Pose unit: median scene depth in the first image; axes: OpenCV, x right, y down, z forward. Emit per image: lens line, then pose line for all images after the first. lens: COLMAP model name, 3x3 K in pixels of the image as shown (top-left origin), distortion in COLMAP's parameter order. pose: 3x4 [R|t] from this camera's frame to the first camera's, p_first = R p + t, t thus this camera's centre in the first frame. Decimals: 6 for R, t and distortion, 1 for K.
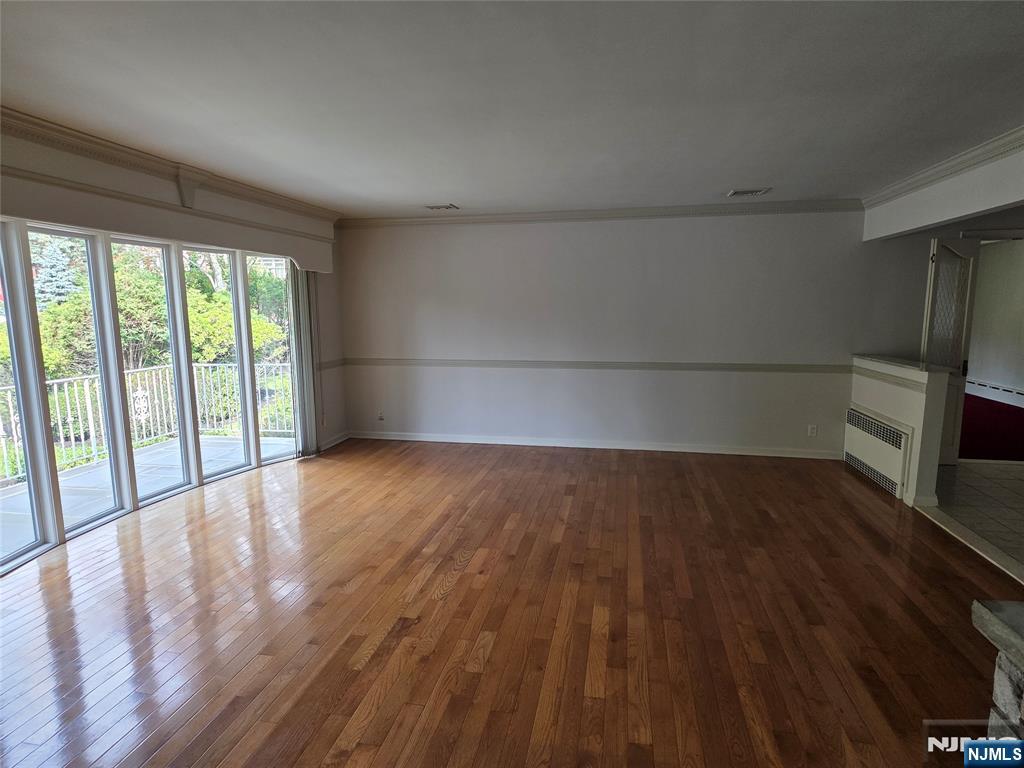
lens RADIAL K [[551.3, 0, 513.8], [0, 551.3, 384.7], [0, 0, 1]] dist [-0.000822, -0.000074]
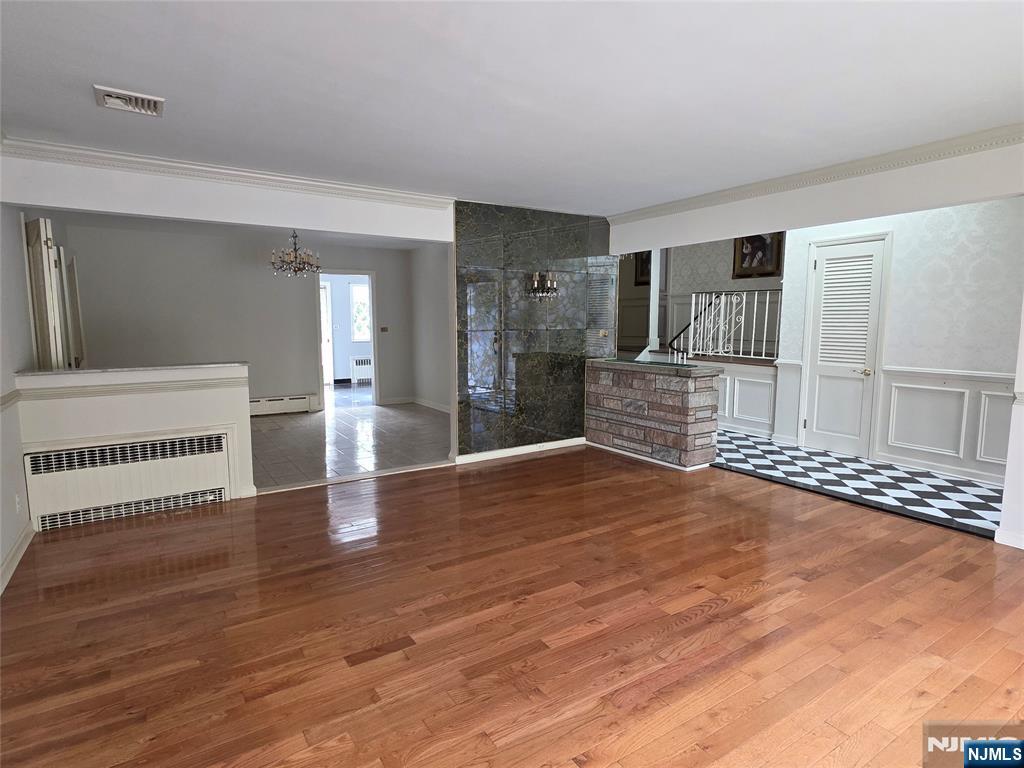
lens RADIAL K [[551.3, 0, 514.1], [0, 551.3, 387.6], [0, 0, 1]] dist [-0.000822, -0.000074]
pose [[-0.704732, -0.068067, 0.706201, -0.454074], [0.104596, 0.974542, 0.198309, -0.177551], [-0.701721, 0.213621, -0.679671, 1.751026]]
